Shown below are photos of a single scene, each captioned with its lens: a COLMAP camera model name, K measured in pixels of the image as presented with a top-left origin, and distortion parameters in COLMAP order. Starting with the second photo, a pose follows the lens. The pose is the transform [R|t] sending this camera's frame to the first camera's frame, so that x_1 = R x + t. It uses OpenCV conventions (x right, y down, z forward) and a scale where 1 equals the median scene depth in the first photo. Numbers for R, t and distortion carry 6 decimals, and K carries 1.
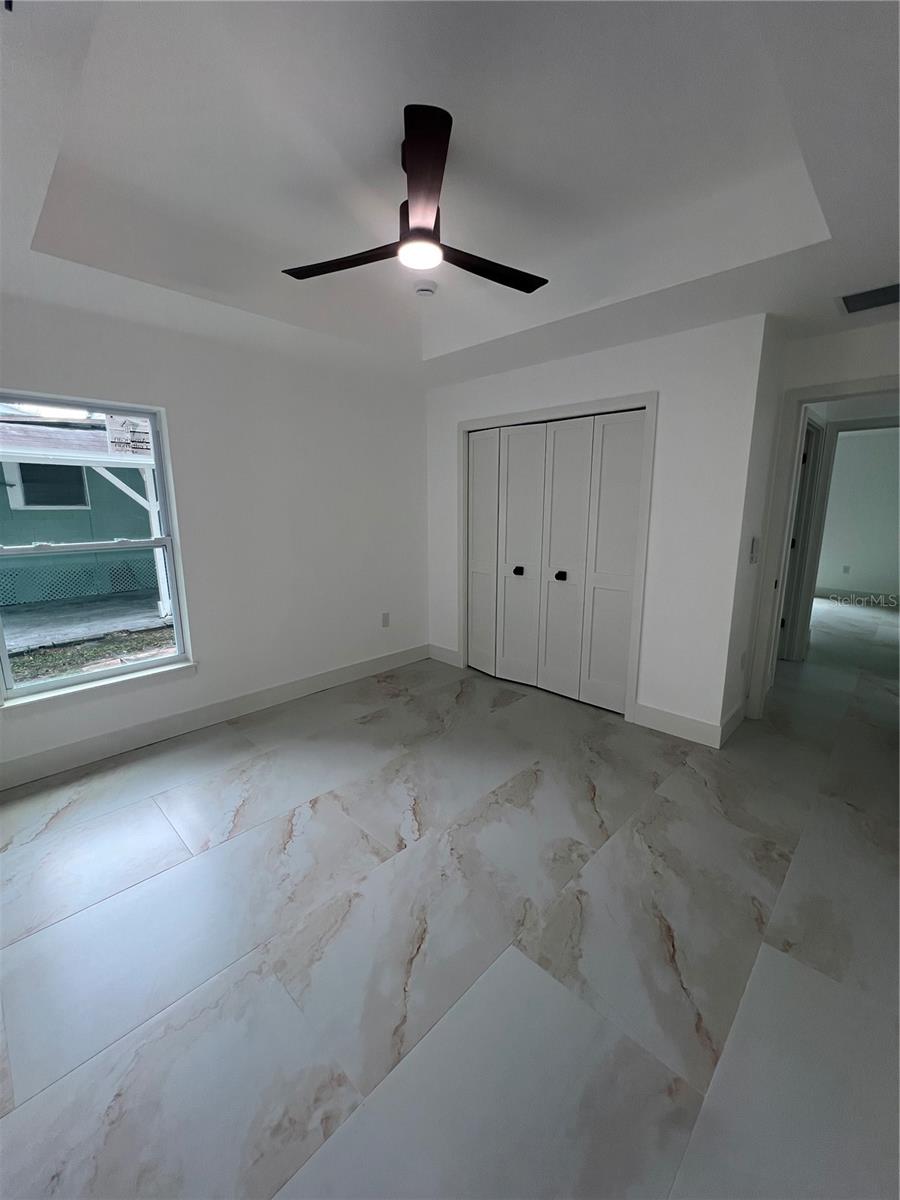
lens RADIAL K [[493.8, 0, 450.5], [0, 493.8, 598.2], [0, 0, 1]] dist [-0.000598, 0.000714]
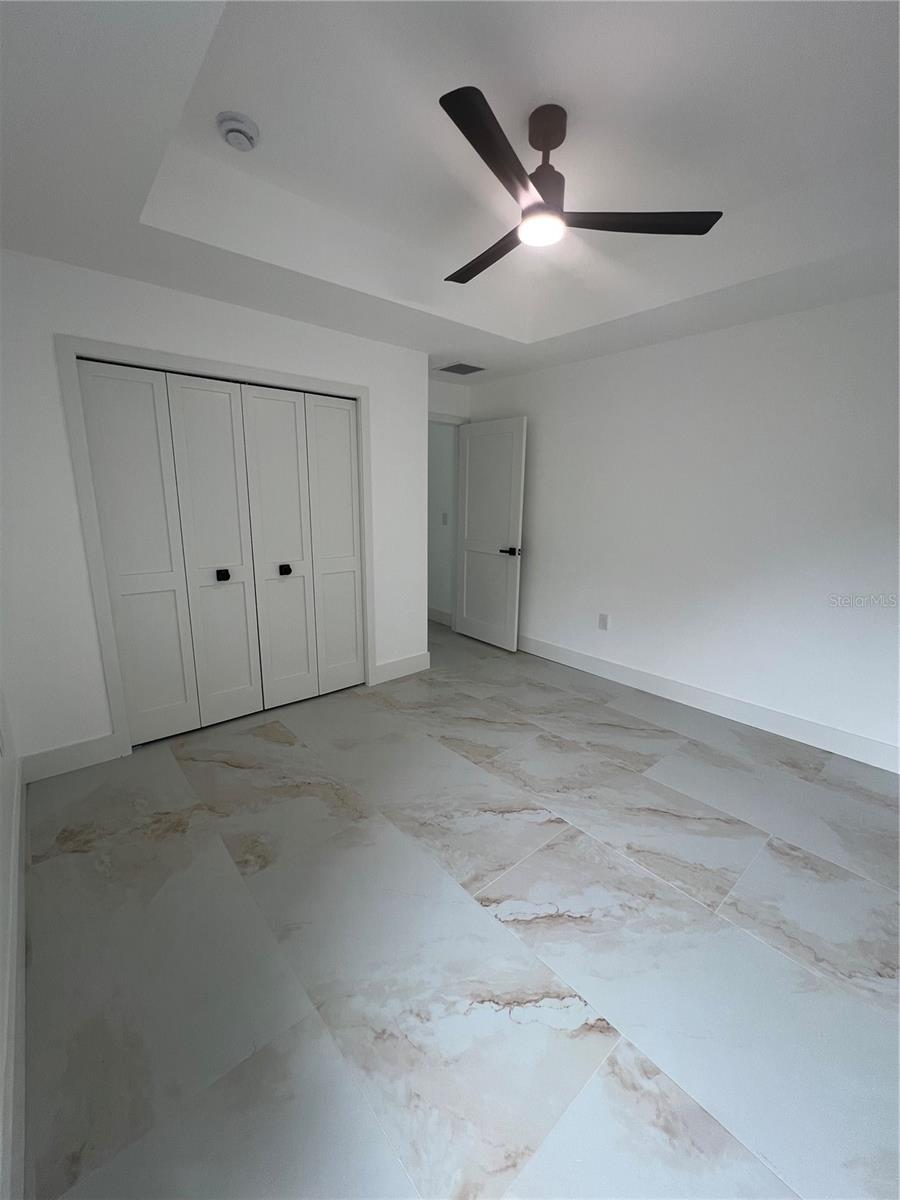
lens RADIAL K [[493.8, 0, 448.0], [0, 493.8, 598.9], [0, 0, 1]] dist [-0.000598, 0.000714]
pose [[0.065457, -0.208673, 0.975793, -0.943916], [0.174330, 0.965242, 0.194722, -0.176505], [-0.982509, 0.157364, 0.099560, 0.963671]]
